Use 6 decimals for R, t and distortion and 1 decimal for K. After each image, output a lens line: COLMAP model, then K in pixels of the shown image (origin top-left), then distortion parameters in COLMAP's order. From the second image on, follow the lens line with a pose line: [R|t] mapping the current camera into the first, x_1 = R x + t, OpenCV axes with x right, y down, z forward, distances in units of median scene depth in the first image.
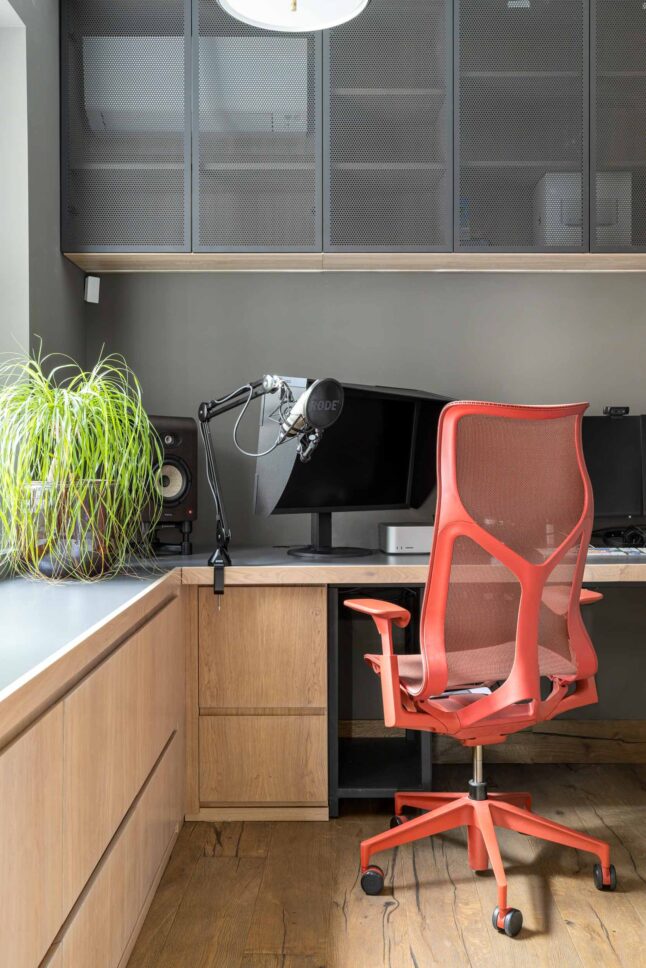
lens RADIAL K [[925.8, 0, 343.7], [0, 925.8, 481.2], [0, 0, 1]] dist [-0.000579, -0.003909]
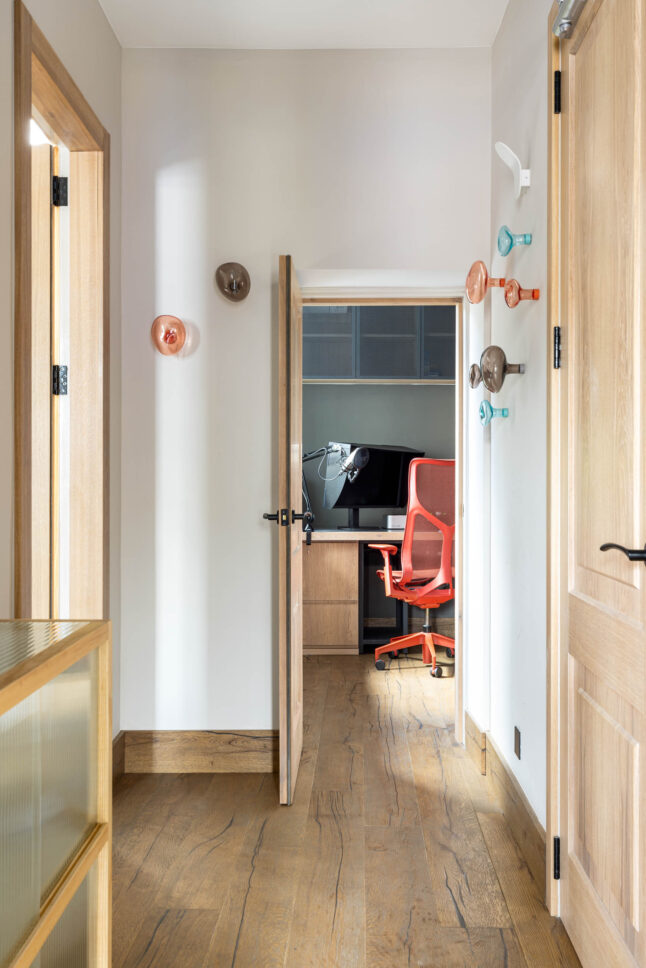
lens RADIAL K [[925.8, 0, 343.7], [0, 925.8, 481.2], [0, 0, 1]] dist [-0.000579, -0.003909]
pose [[0.999988, 0.004893, 0.000531, -0.058336], [-0.004878, 0.999688, -0.024497, 0.028980], [-0.000651, 0.024494, 0.999700, -1.205557]]
